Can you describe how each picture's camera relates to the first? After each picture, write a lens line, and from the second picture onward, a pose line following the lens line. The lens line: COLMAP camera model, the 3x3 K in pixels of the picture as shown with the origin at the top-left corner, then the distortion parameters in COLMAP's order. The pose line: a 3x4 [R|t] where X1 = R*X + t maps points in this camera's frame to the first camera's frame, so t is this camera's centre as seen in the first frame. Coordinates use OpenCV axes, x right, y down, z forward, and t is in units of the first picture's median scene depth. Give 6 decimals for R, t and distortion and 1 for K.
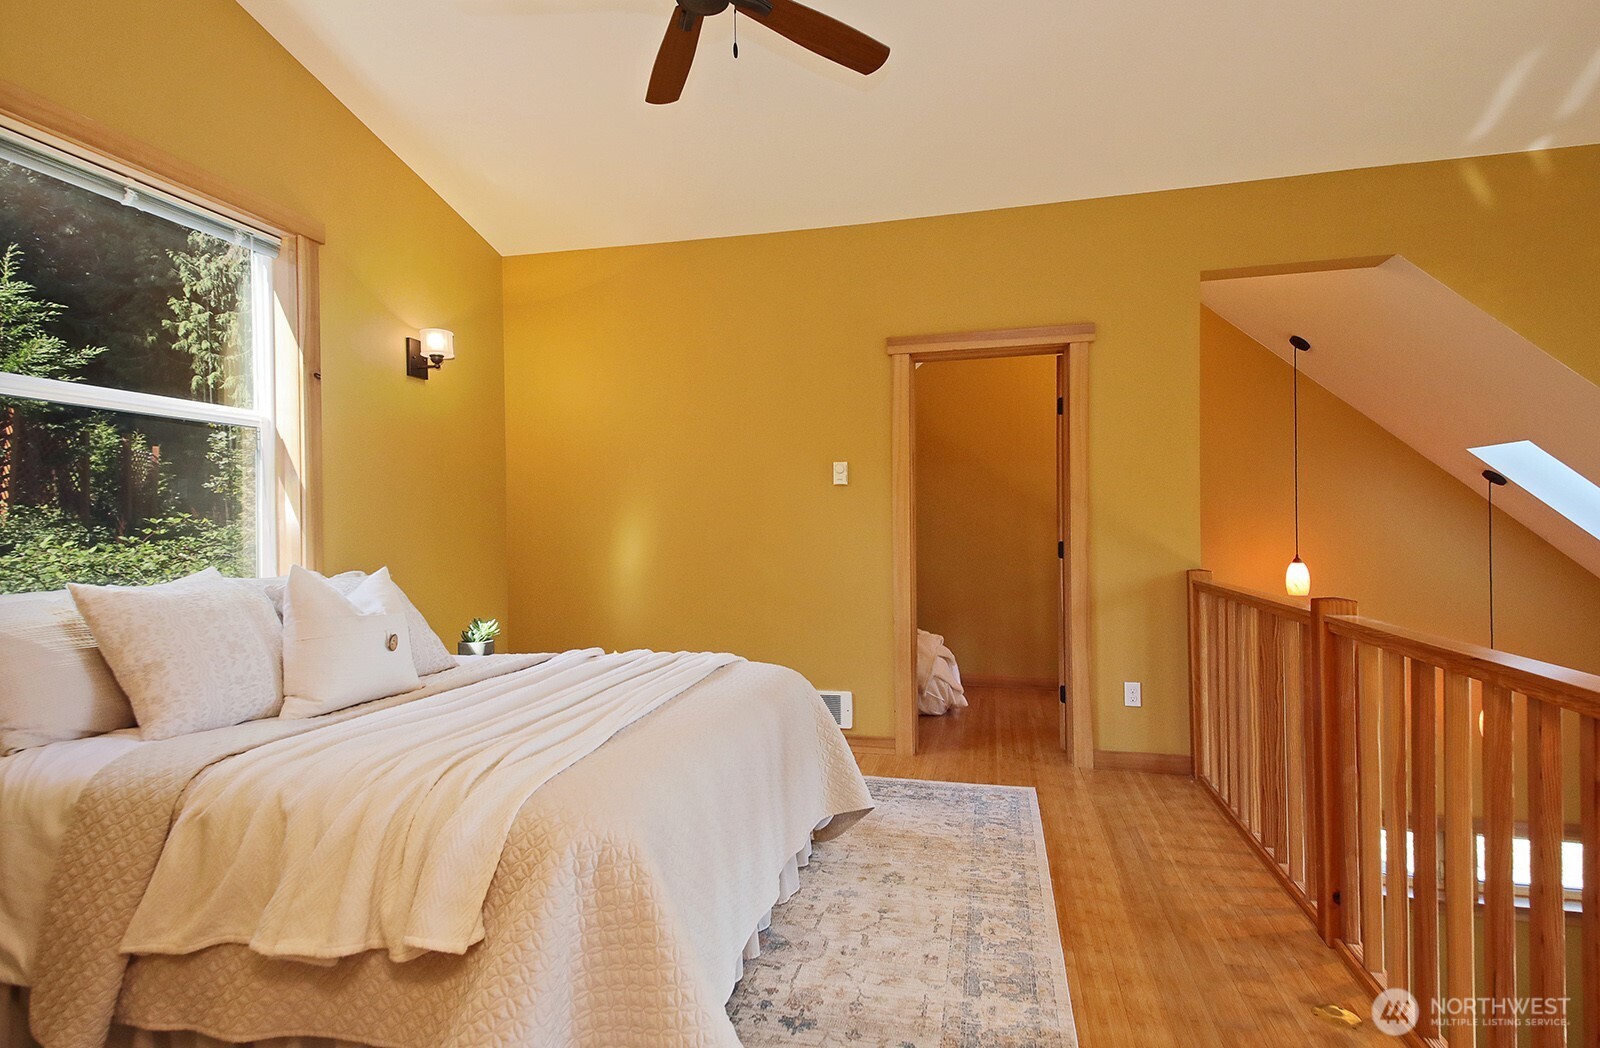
lens RADIAL K [[769.0, 0, 800.0], [0, 769.0, 524.0], [0, 0, 1]] dist [0.058460, -0.027981]
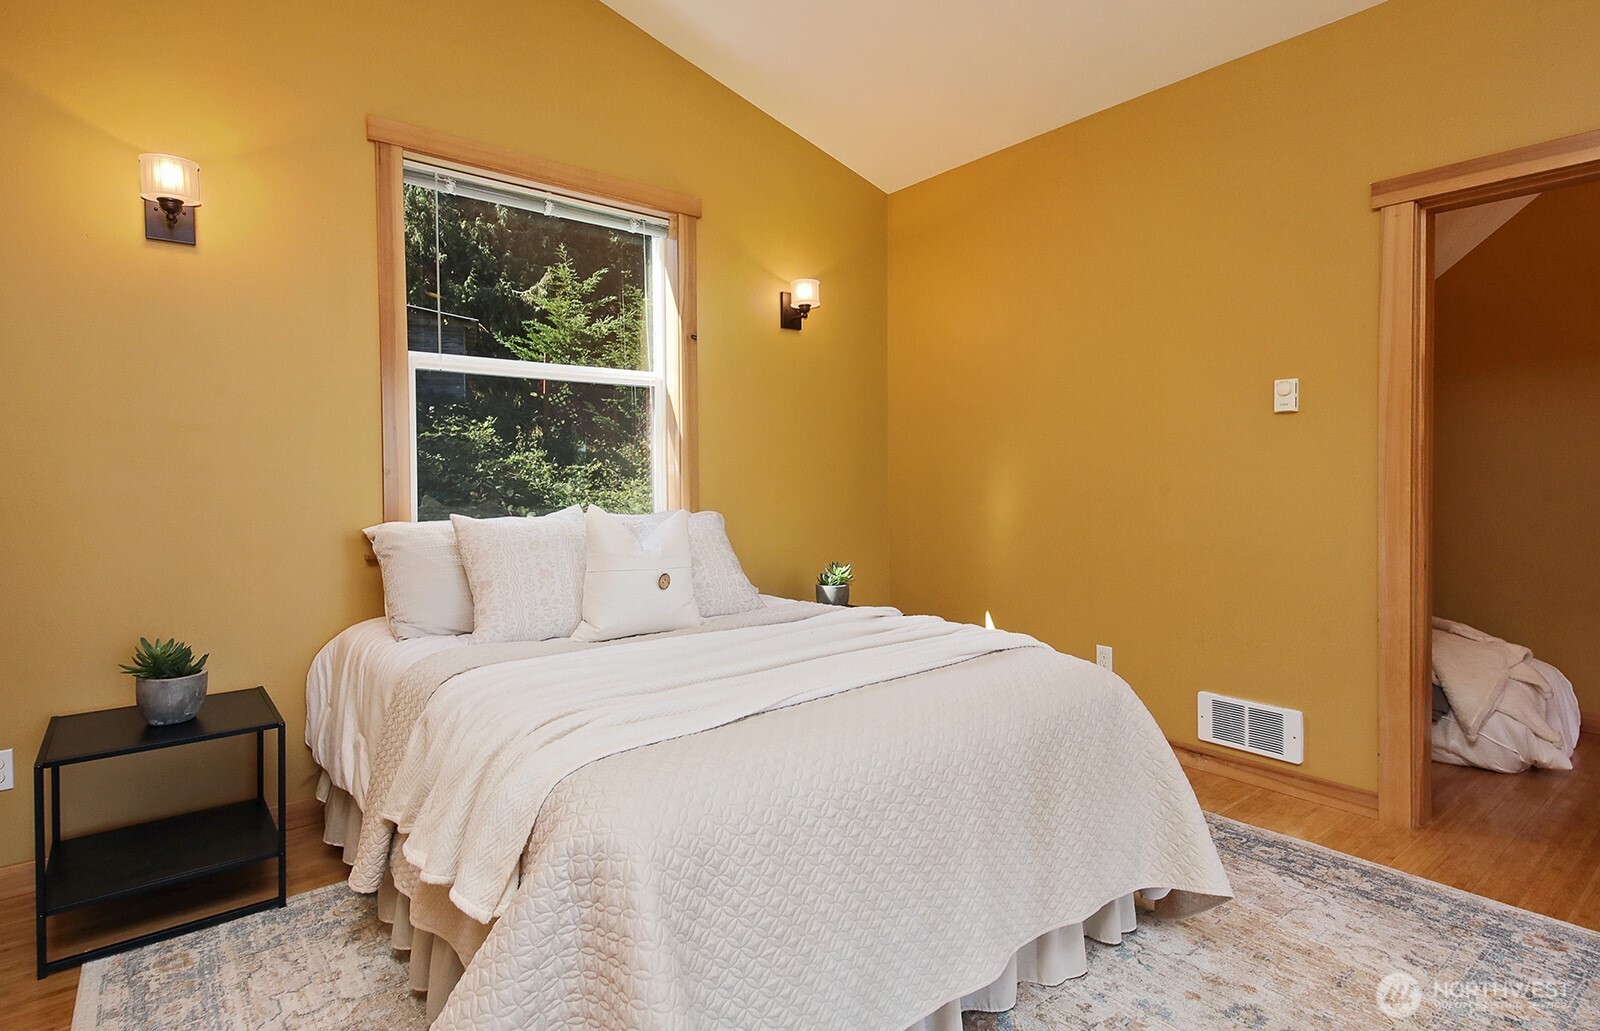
lens RADIAL K [[781.8, 0, 795.7], [0, 781.8, 484.7], [0, 0, 1]] dist [0.034383, -0.015462]
pose [[0.785640, 0.007366, -0.618640, 0.189771], [0.000367, 0.999923, 0.012372, 0.007517], [0.618684, -0.009947, 0.785577, 0.212275]]
